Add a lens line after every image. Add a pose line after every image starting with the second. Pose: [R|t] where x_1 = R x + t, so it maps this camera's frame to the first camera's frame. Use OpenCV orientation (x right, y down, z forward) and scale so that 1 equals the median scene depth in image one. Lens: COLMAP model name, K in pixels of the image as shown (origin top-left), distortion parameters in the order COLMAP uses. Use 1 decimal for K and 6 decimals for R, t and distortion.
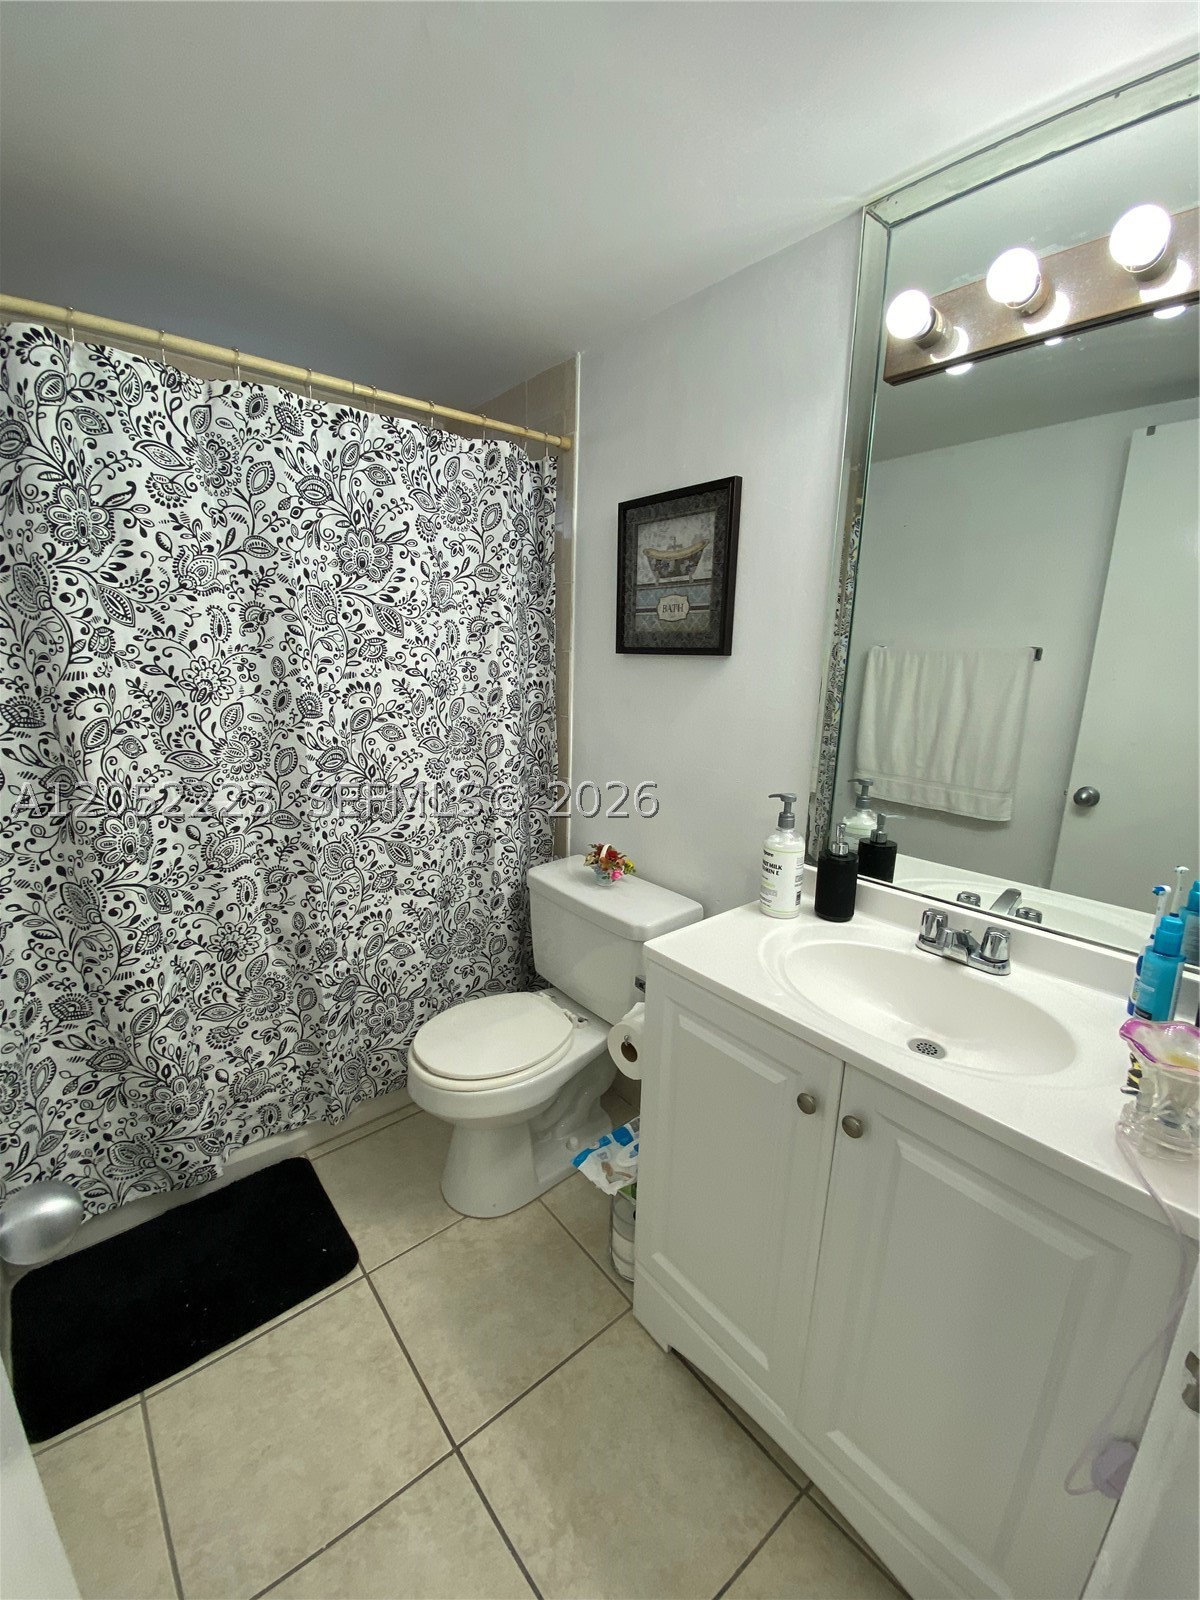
lens RADIAL K [[642.4, 0, 601.5], [0, 642.4, 803.8], [0, 0, 1]] dist [0.033835, -0.038267]
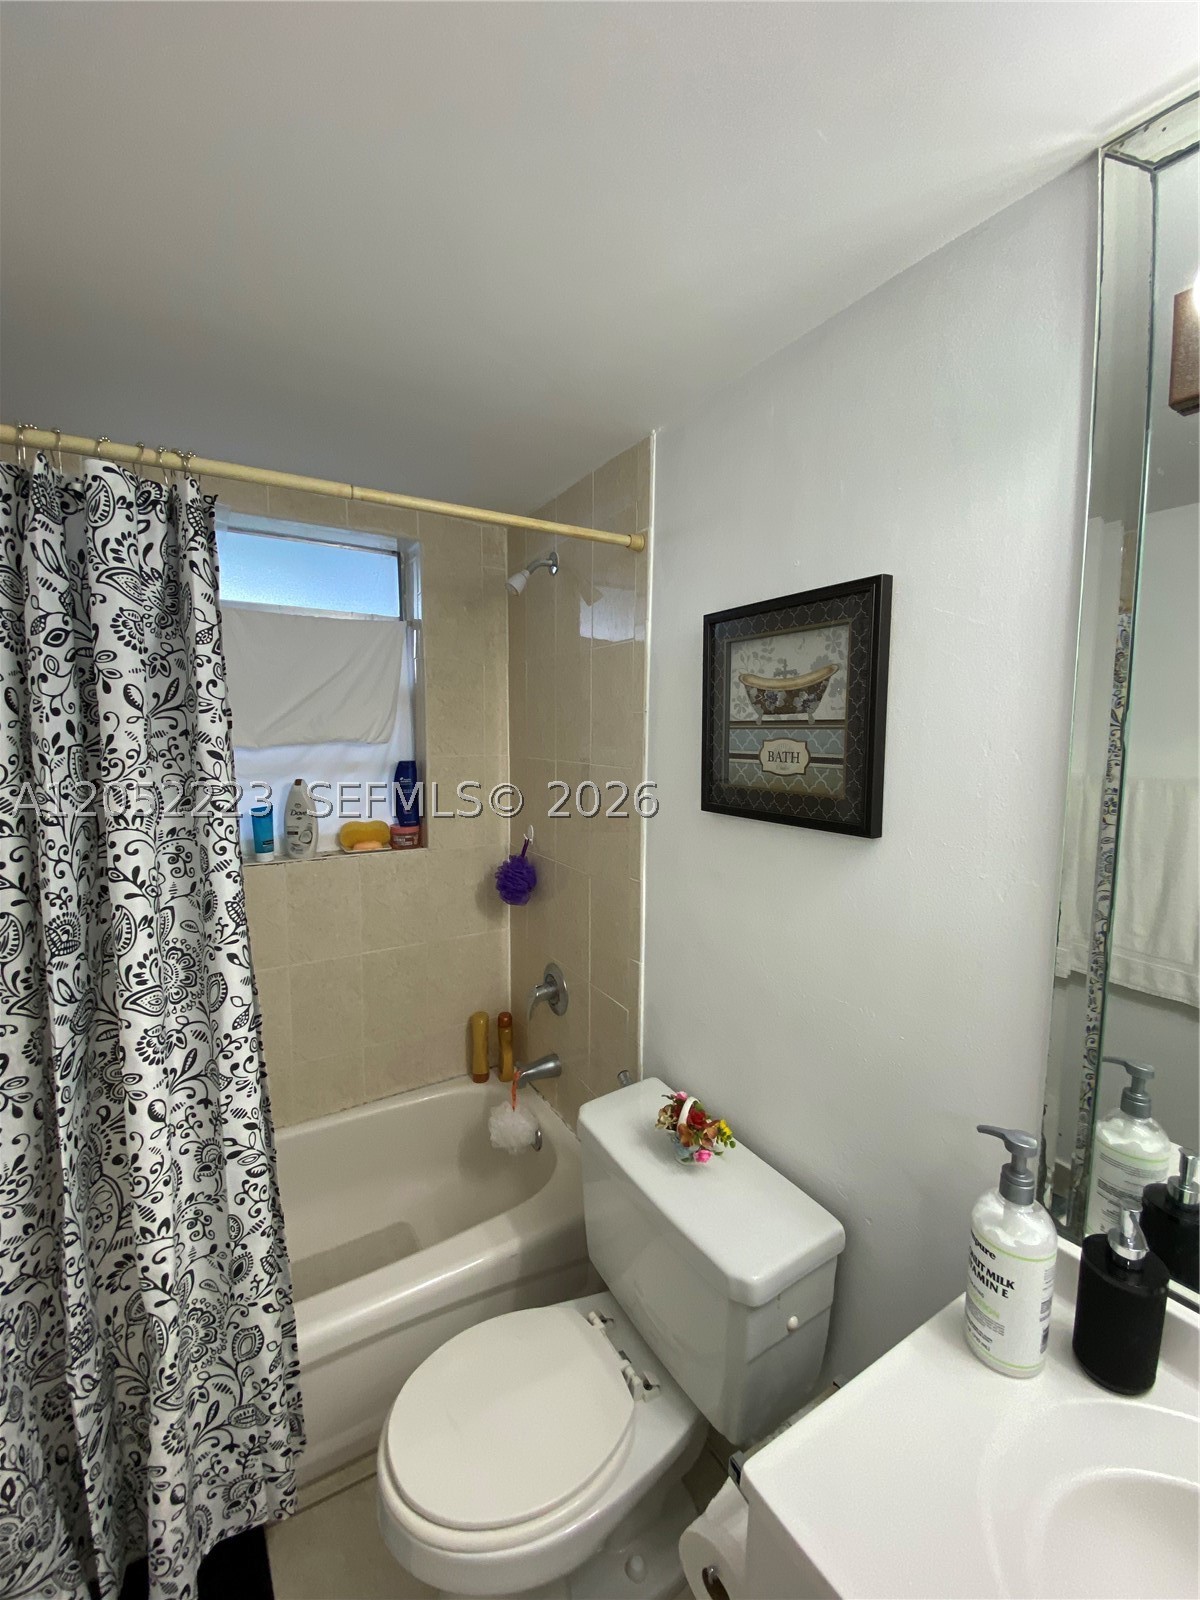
lens RADIAL K [[643.3, 0, 601.3], [0, 643.3, 795.1], [0, 0, 1]] dist [0.027298, -0.022658]
pose [[0.988075, 0.000235, -0.153971, 0.025531], [-0.020423, 0.991363, -0.129547, -0.177094], [0.152610, 0.131147, 0.979546, 0.313999]]
